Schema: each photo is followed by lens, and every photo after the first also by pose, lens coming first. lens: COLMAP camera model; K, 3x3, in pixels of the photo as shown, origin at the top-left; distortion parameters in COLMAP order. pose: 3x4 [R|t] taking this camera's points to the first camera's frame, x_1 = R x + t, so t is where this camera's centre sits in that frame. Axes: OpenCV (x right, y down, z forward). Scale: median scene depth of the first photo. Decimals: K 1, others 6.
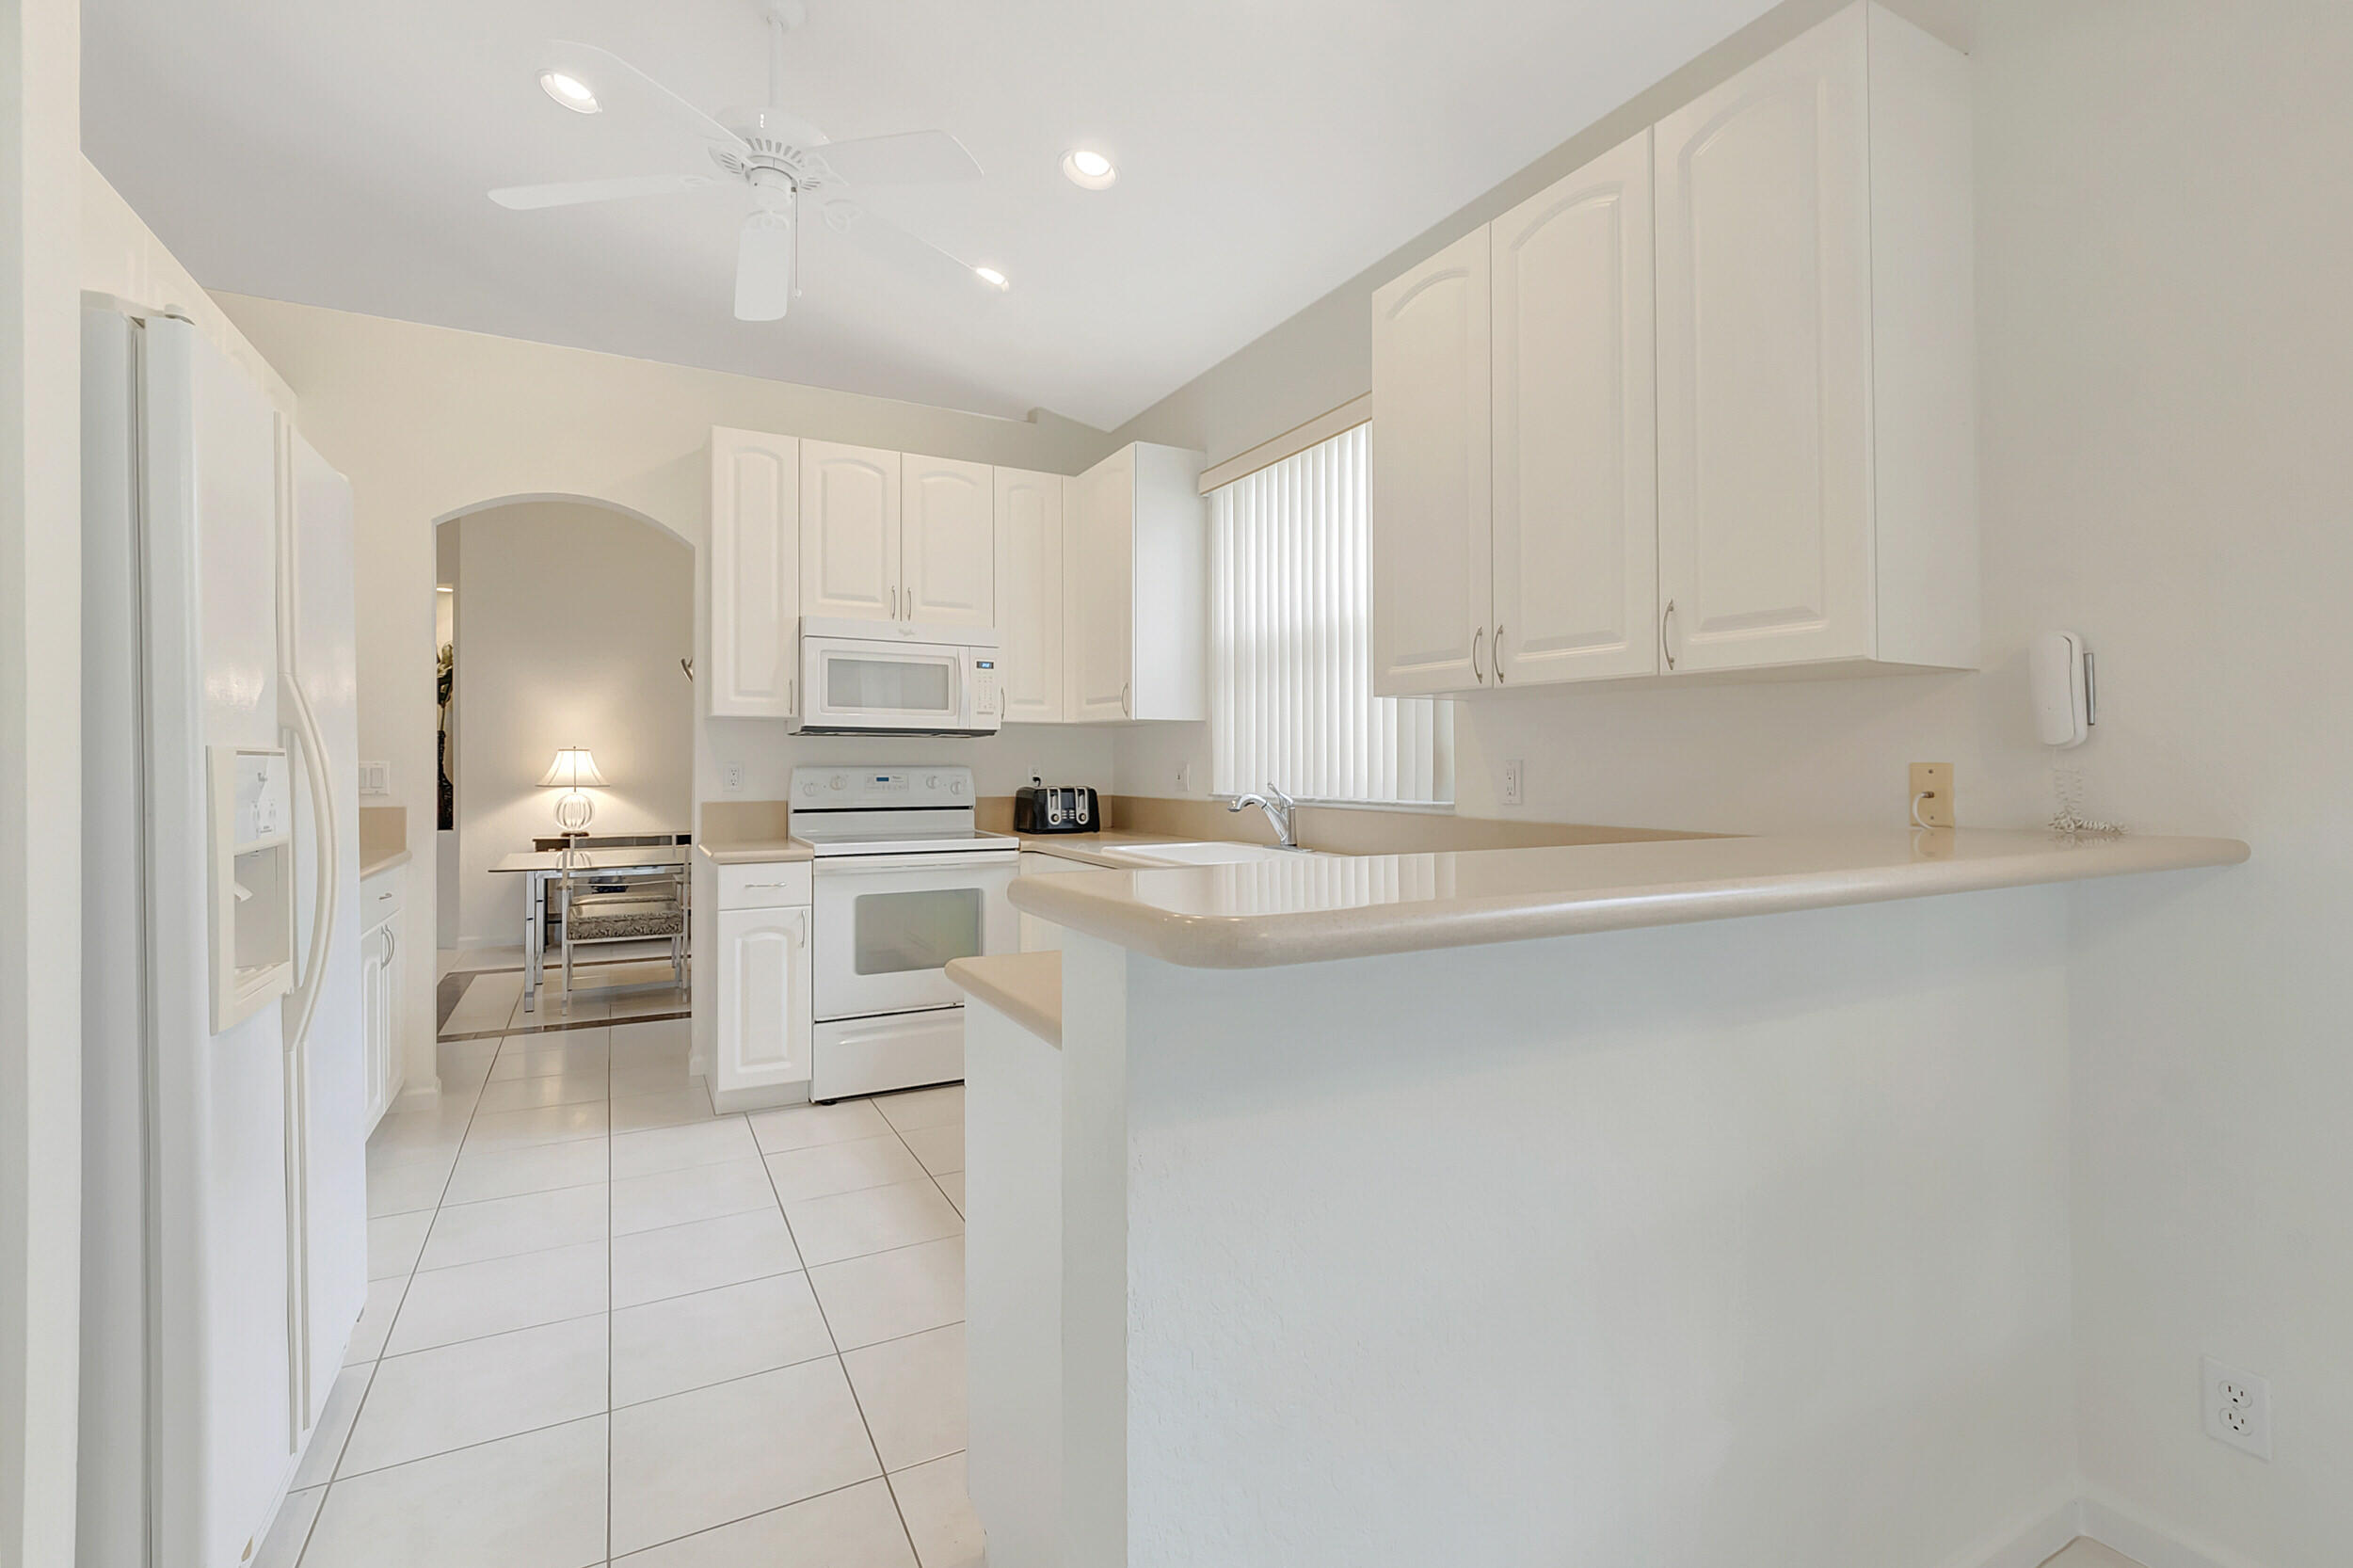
lens RADIAL K [[1041.1, 0, 1174.4], [0, 1041.1, 780.4], [0, 0, 1]] dist [0.001459, -0.001136]
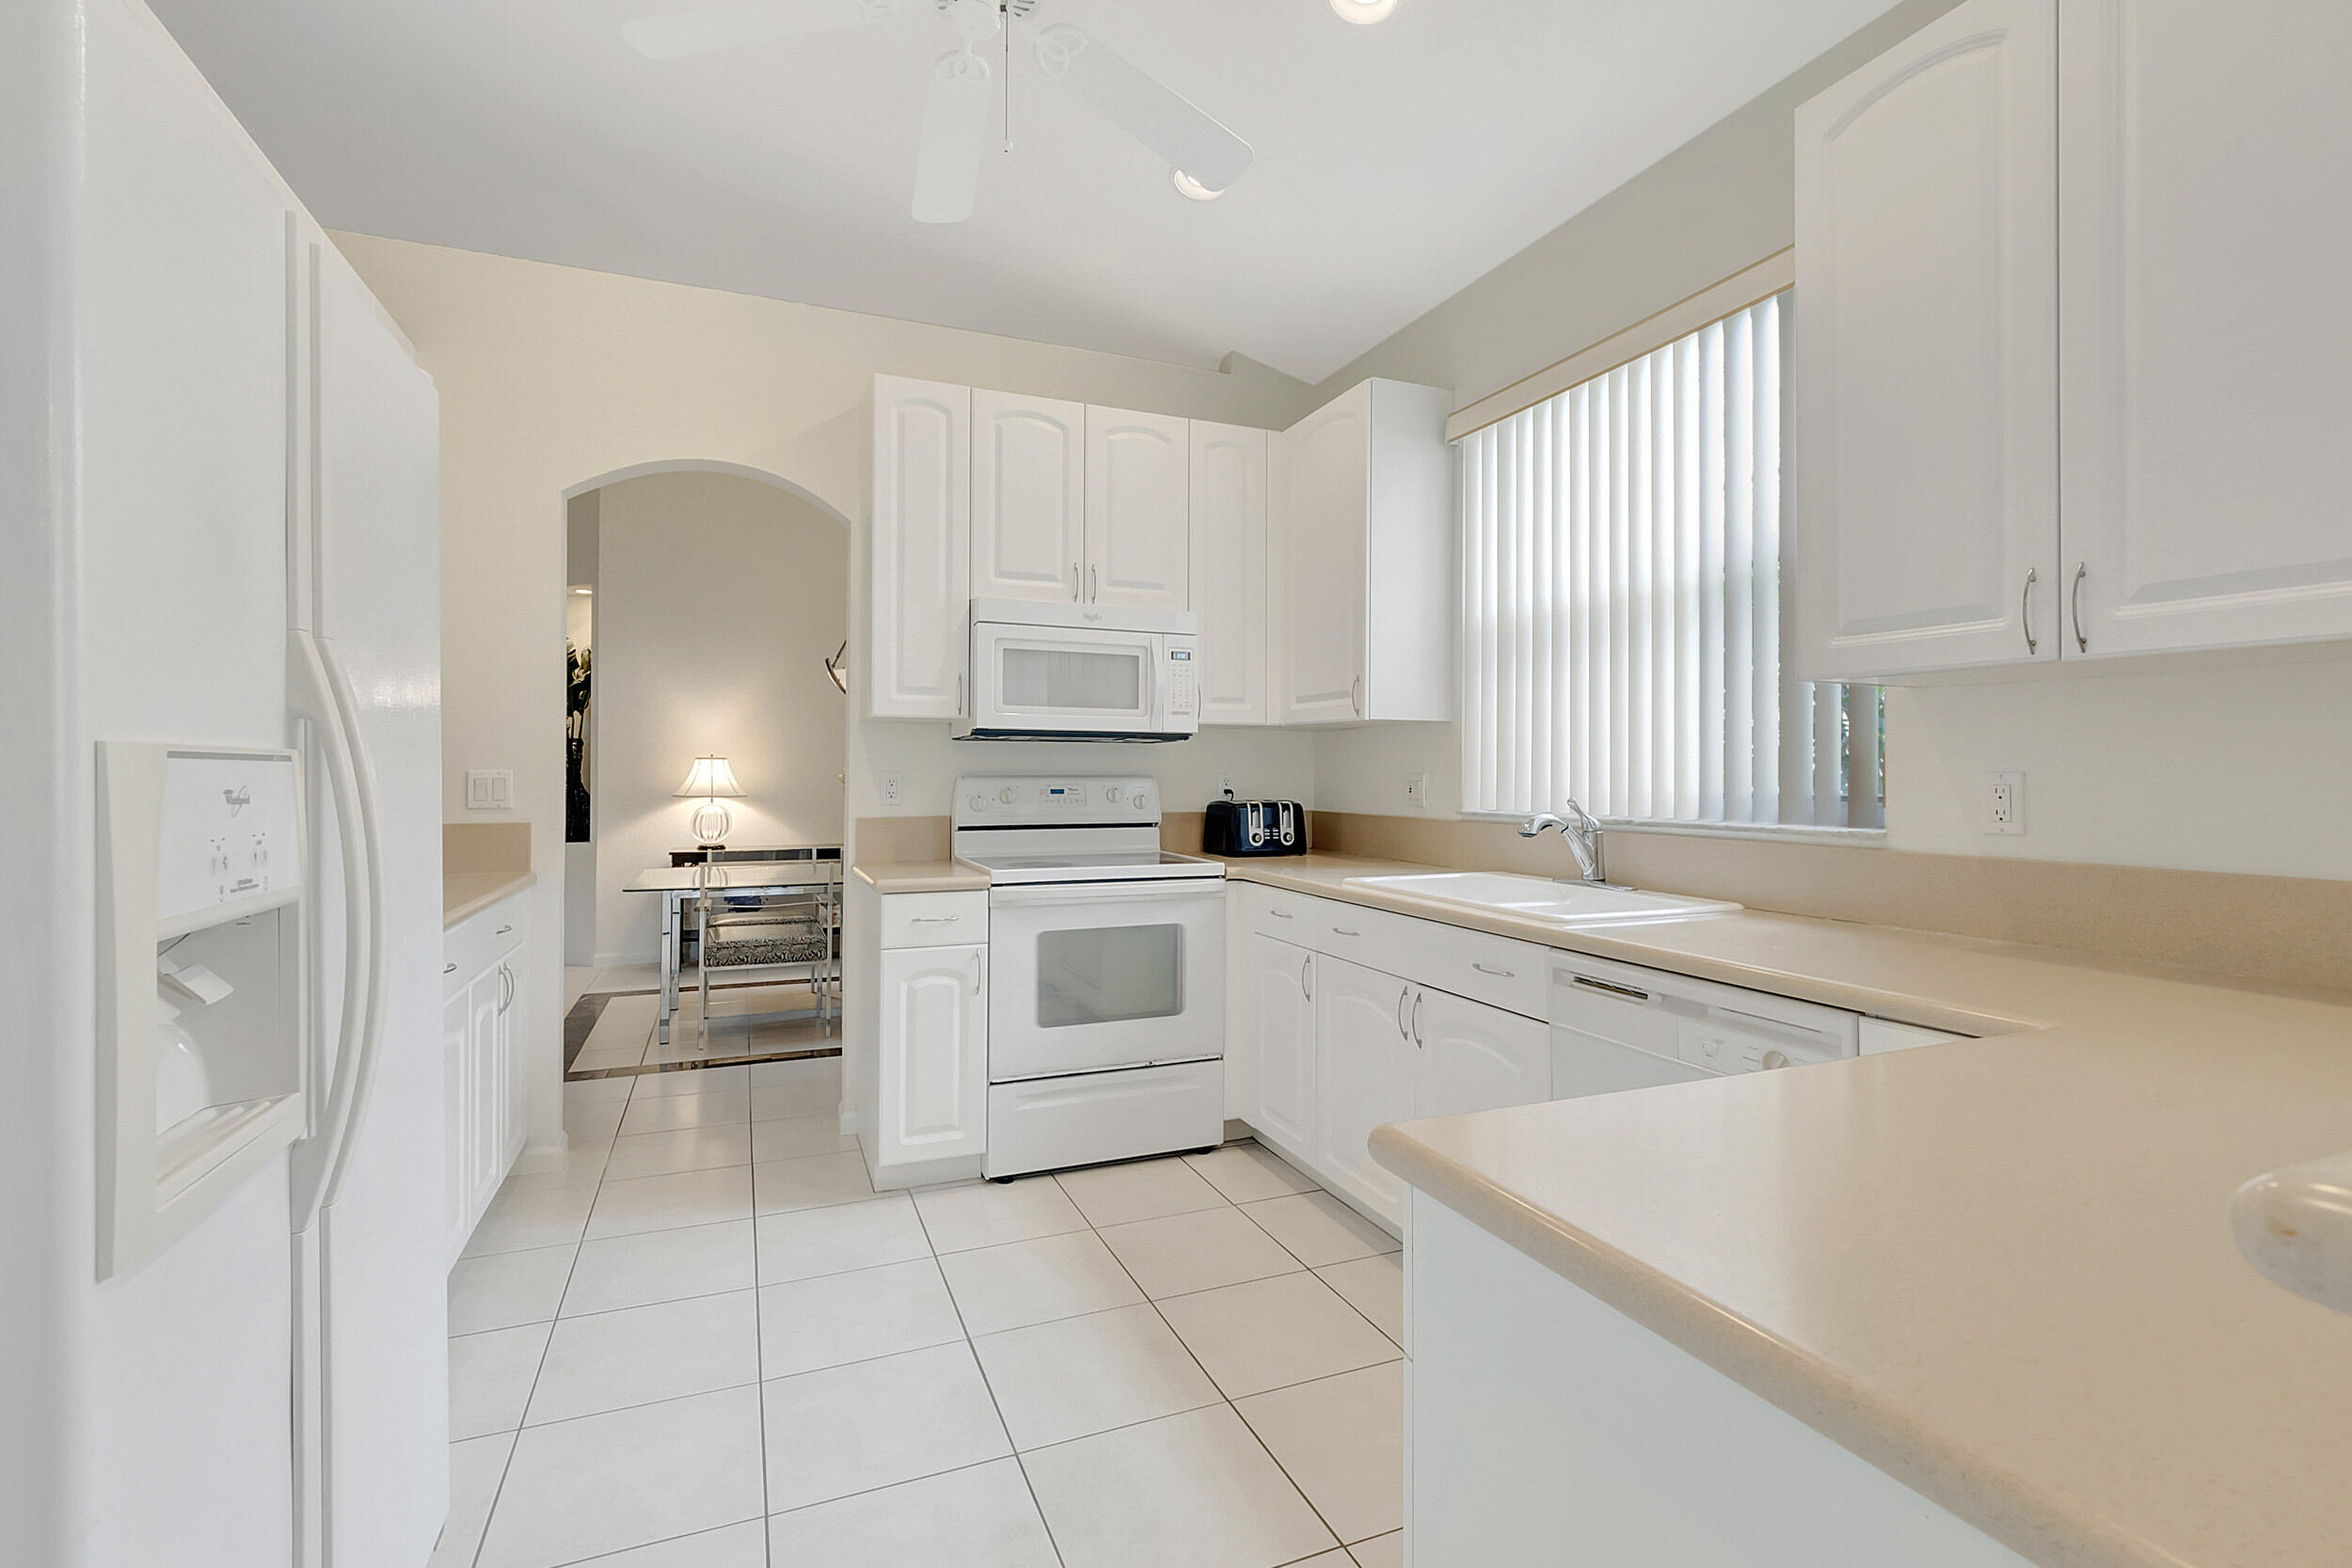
lens RADIAL K [[1040.5, 0, 1178.6], [0, 1040.5, 784.6], [0, 0, 1]] dist [0.001459, -0.001136]
pose [[0.995353, 0.002989, -0.096245, -0.109219], [-0.003440, 0.999984, -0.004524, -0.003296], [0.096230, 0.004834, 0.995347, 0.175246]]
